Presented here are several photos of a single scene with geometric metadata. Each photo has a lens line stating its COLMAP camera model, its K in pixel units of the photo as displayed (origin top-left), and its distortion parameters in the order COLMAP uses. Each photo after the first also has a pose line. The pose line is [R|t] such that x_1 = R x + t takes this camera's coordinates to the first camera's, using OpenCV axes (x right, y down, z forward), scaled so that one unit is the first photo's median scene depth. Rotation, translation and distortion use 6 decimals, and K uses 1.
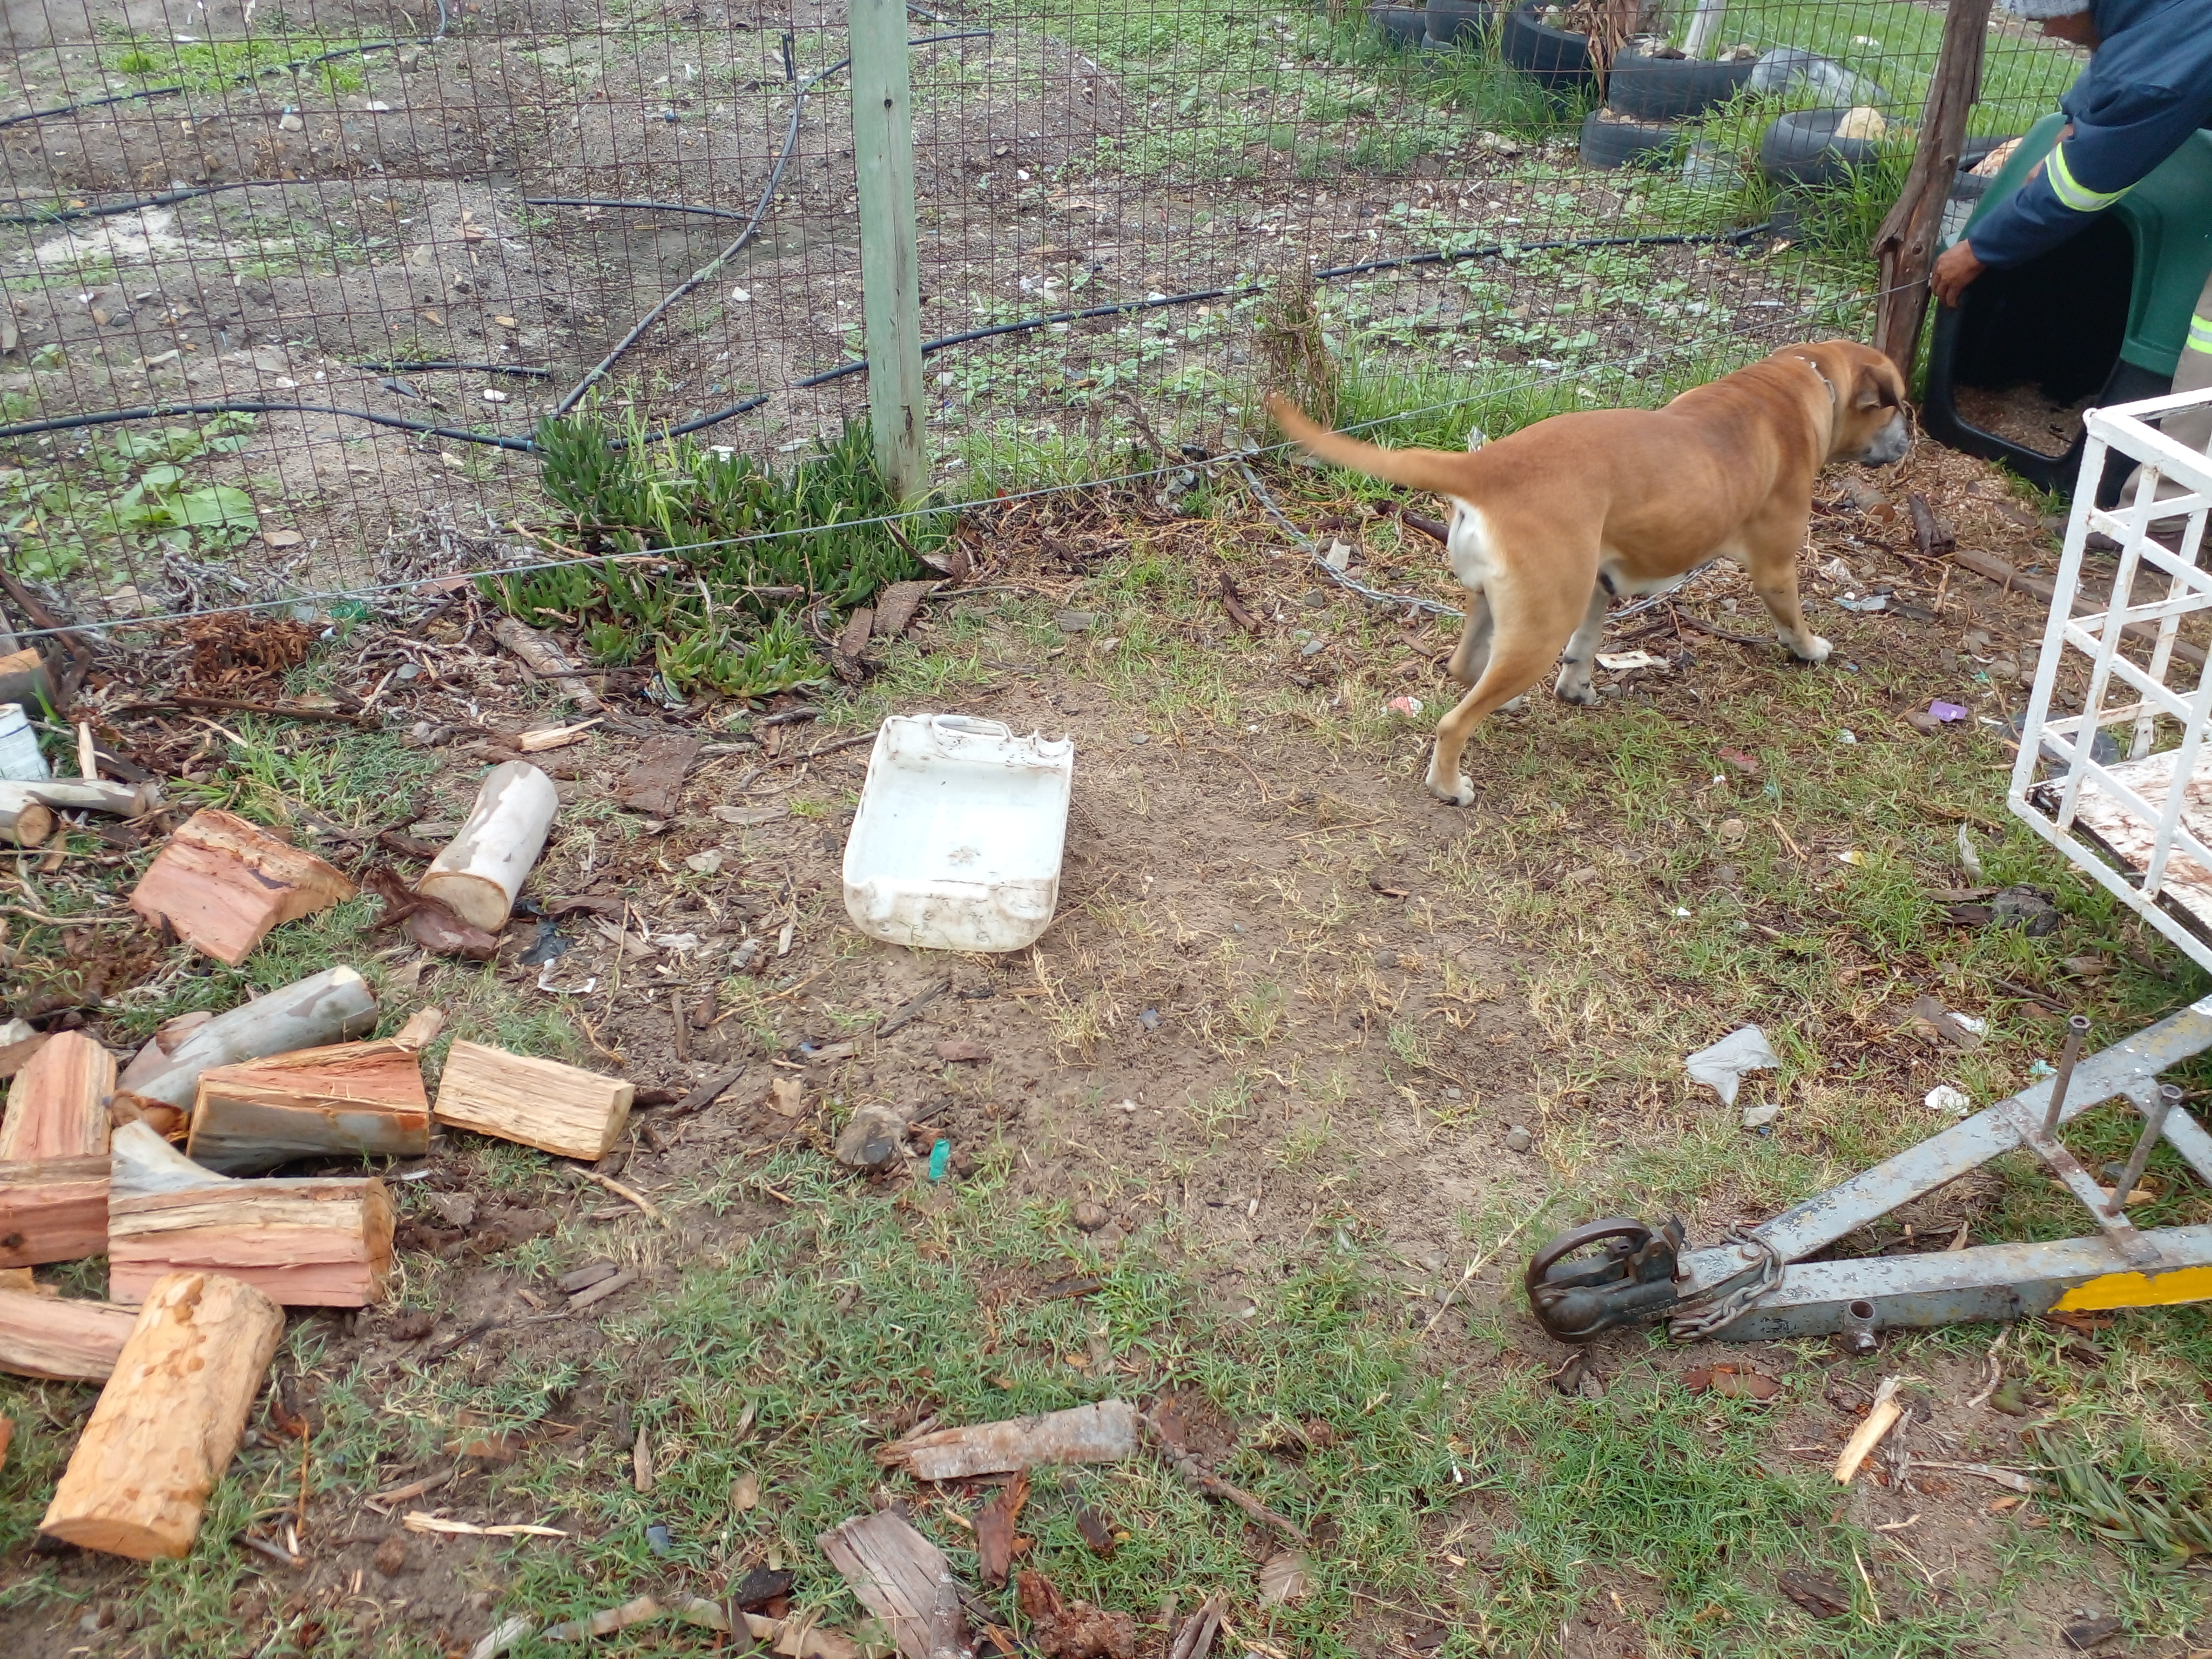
lens RADIAL K [[1753.0, 0, 1092.0], [0, 1753.0, 830.7], [0, 0, 1]] dist [0.072627, -0.137449]
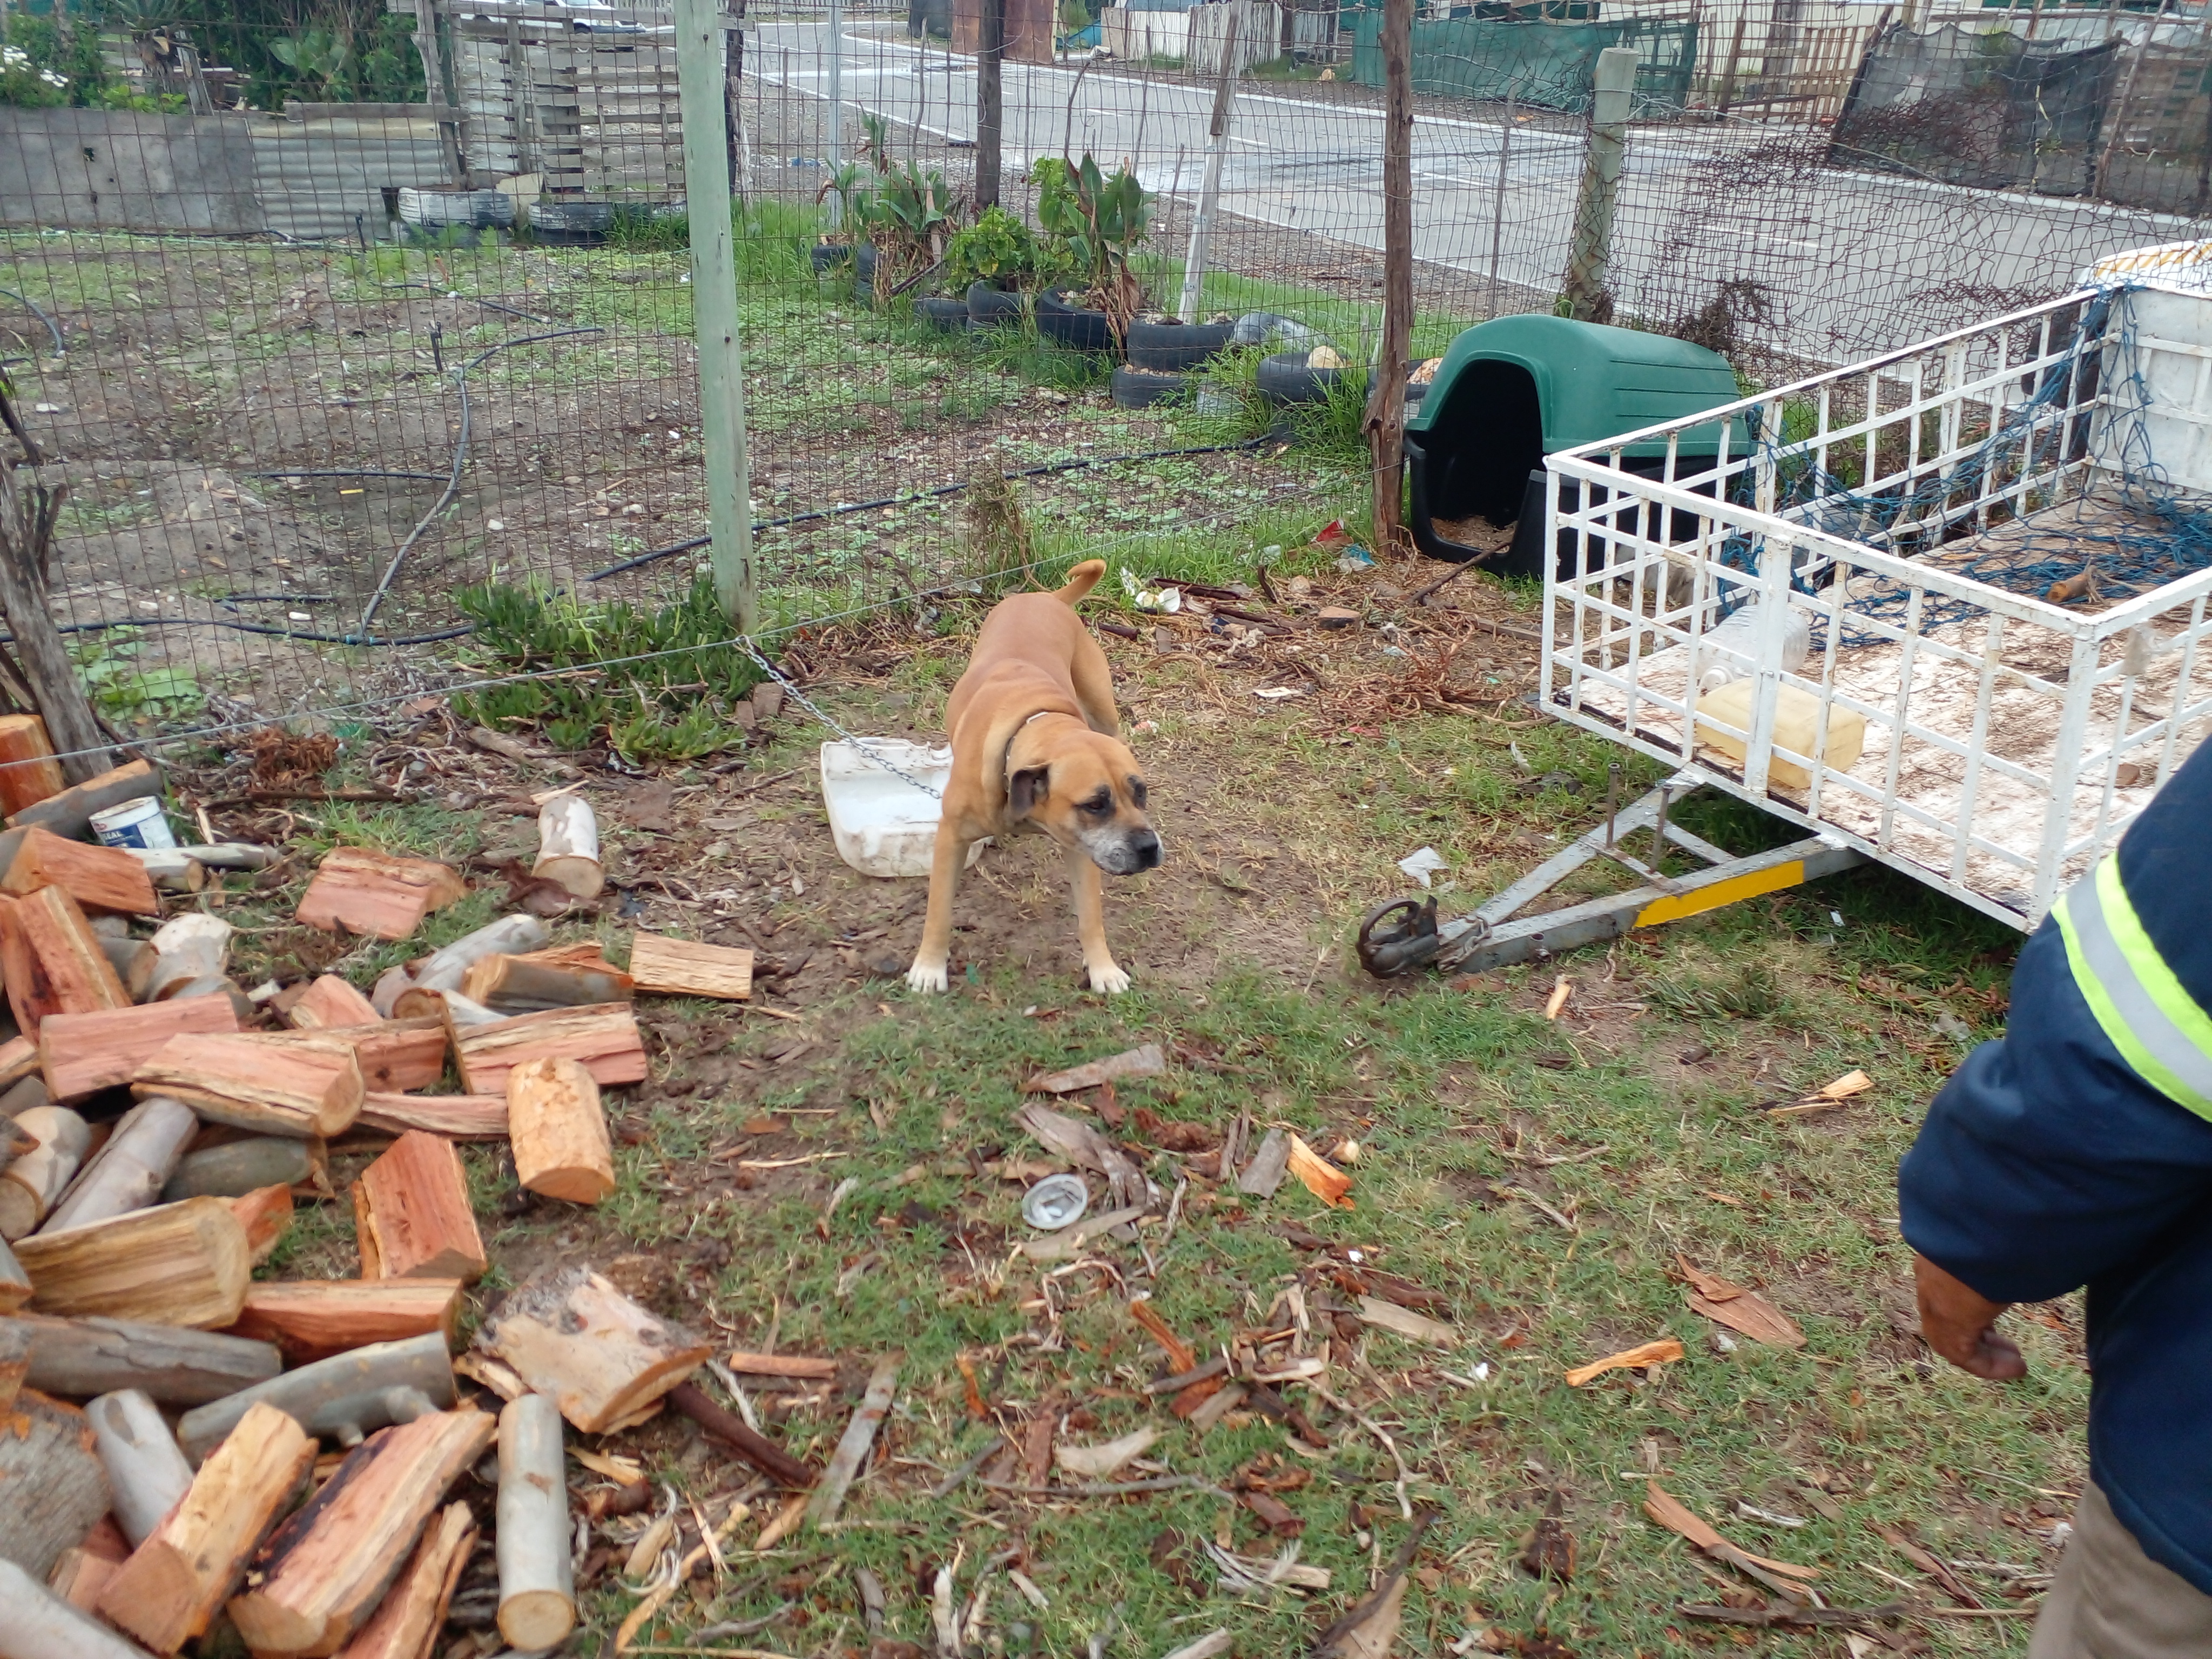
lens RADIAL K [[1753.0, 0, 1092.0], [0, 1753.0, 830.7], [0, 0, 1]] dist [0.072627, -0.137449]
pose [[0.953148, -0.113825, 0.280271, -0.280739], [0.156916, 0.978149, -0.136388, 0.205661], [-0.258622, 0.173977, 0.950182, -0.338608]]
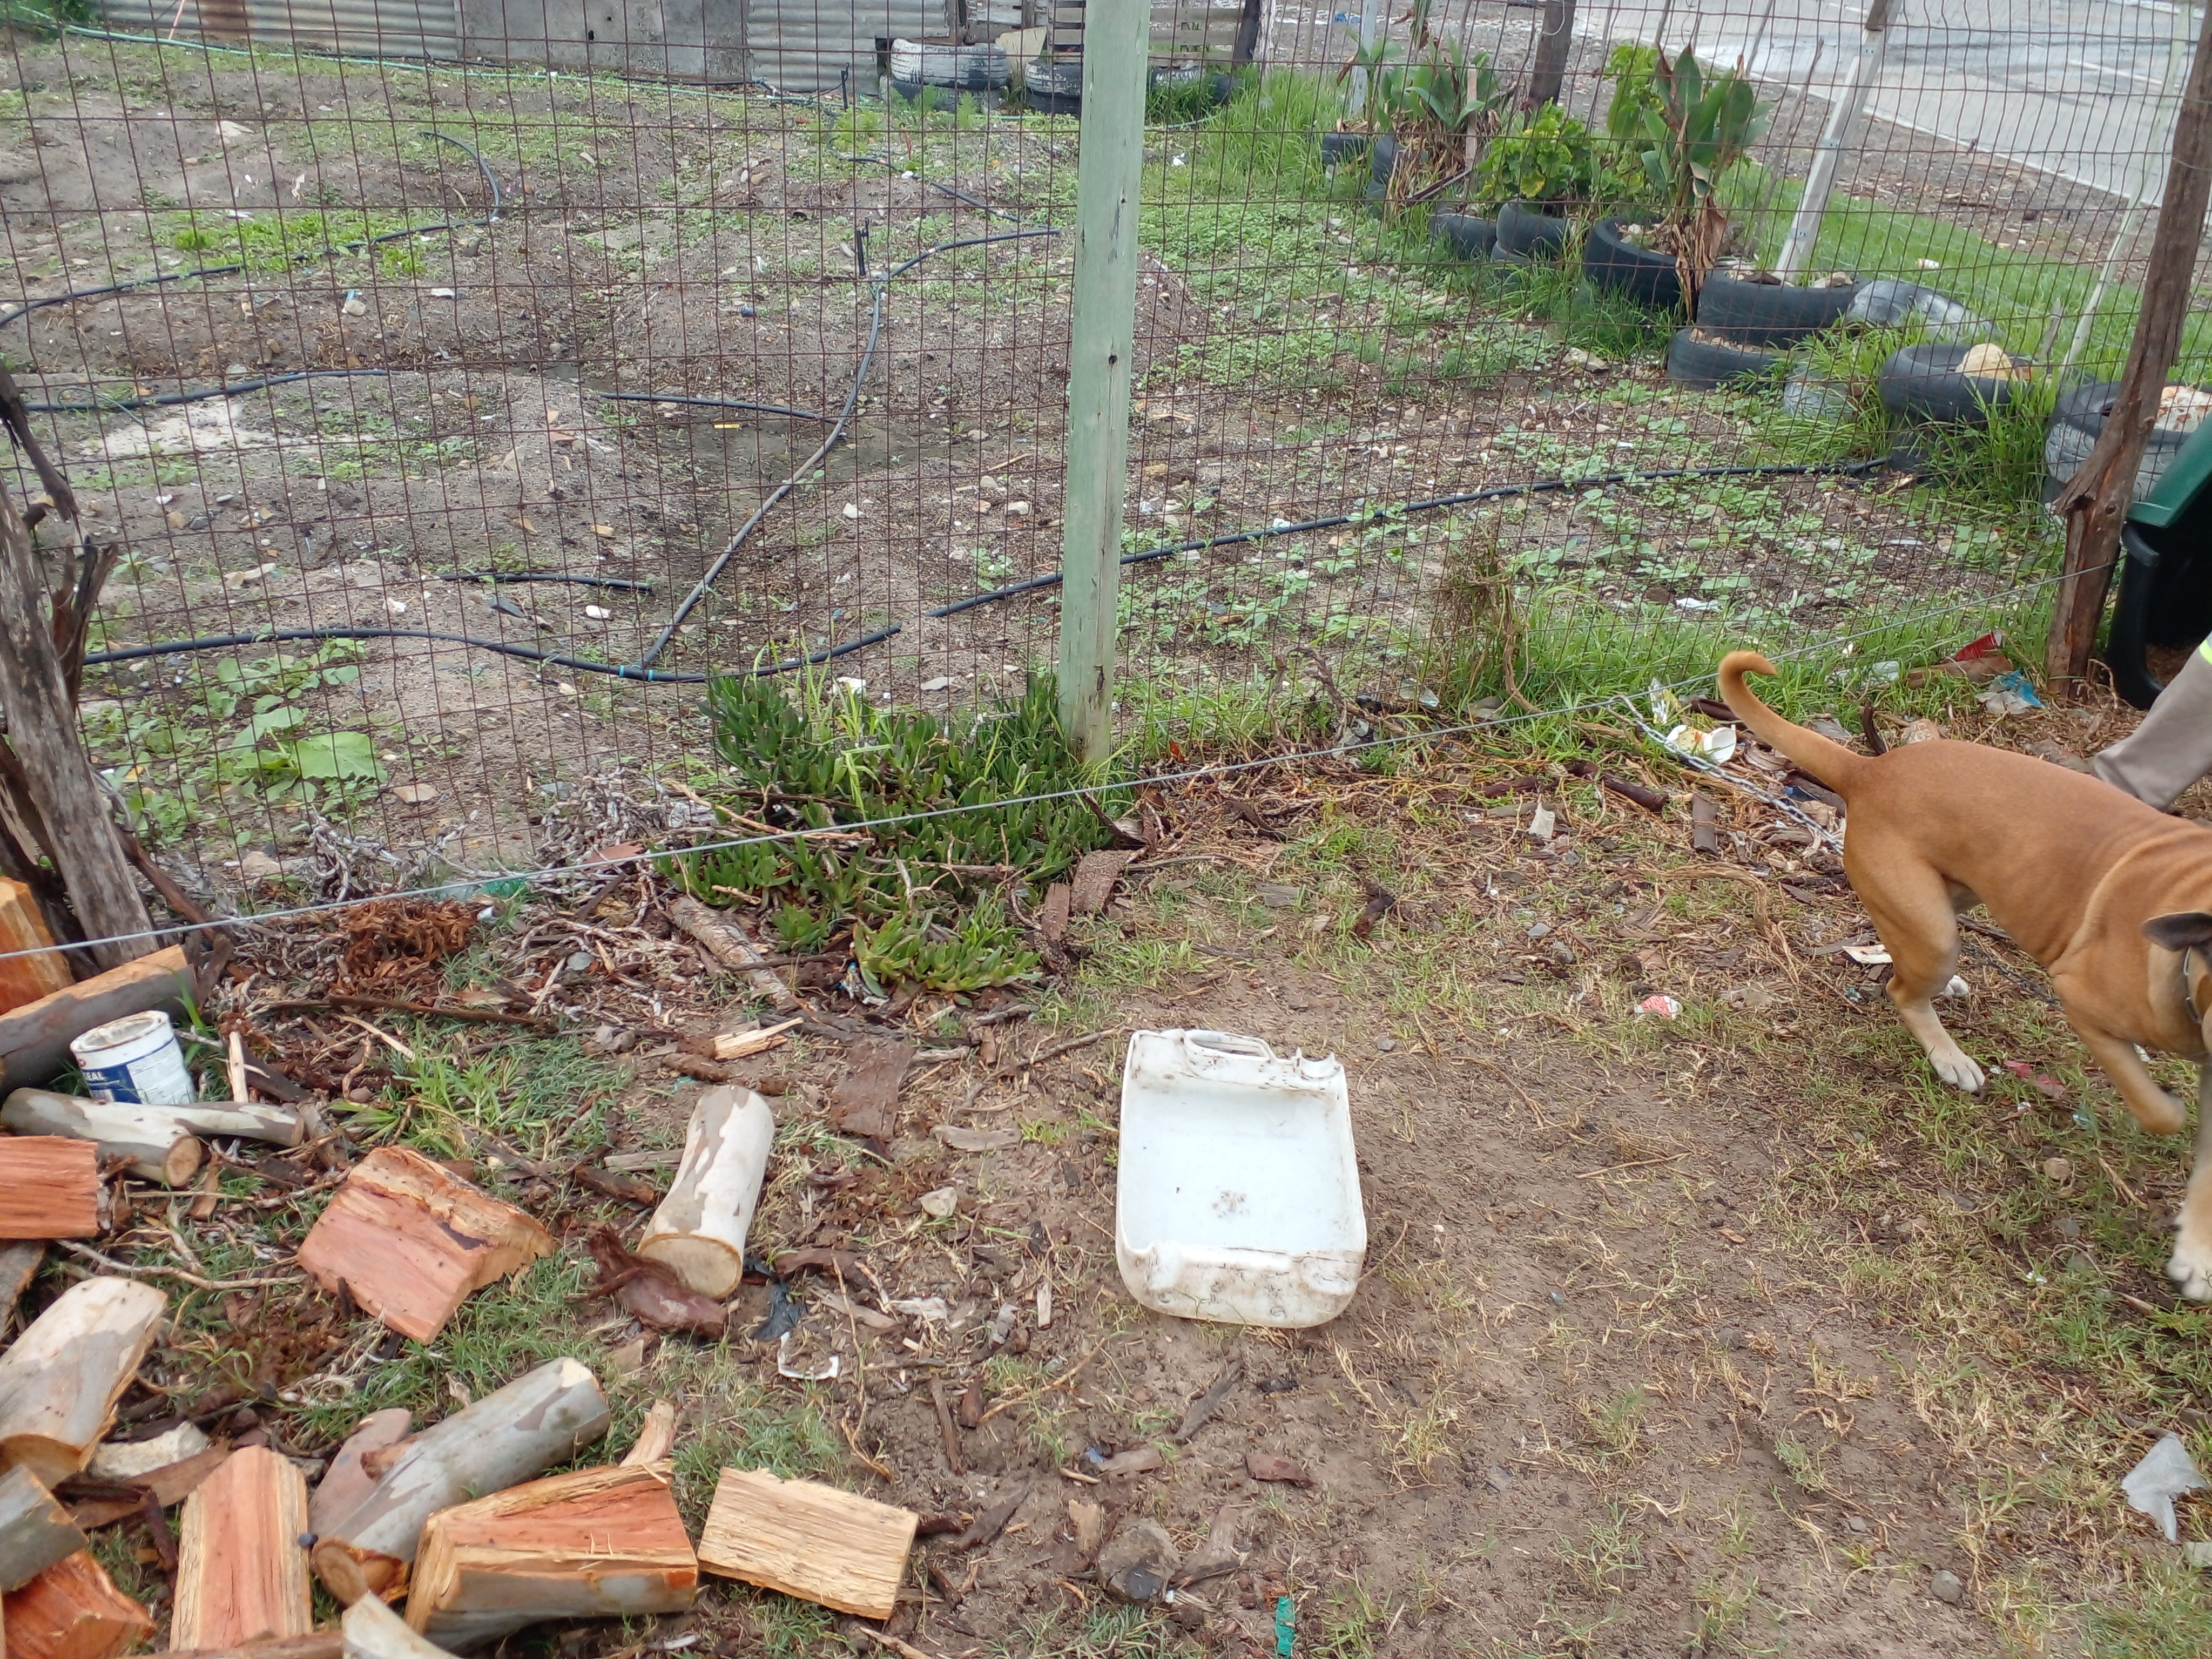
lens RADIAL K [[1753.0, 0, 1092.0], [0, 1753.0, 830.7], [0, 0, 1]] dist [0.072627, -0.137449]
pose [[0.999421, 0.017226, 0.029345, -0.150582], [-0.014794, 0.996591, -0.081167, -0.085651], [-0.030643, 0.080686, 0.996268, 0.086406]]
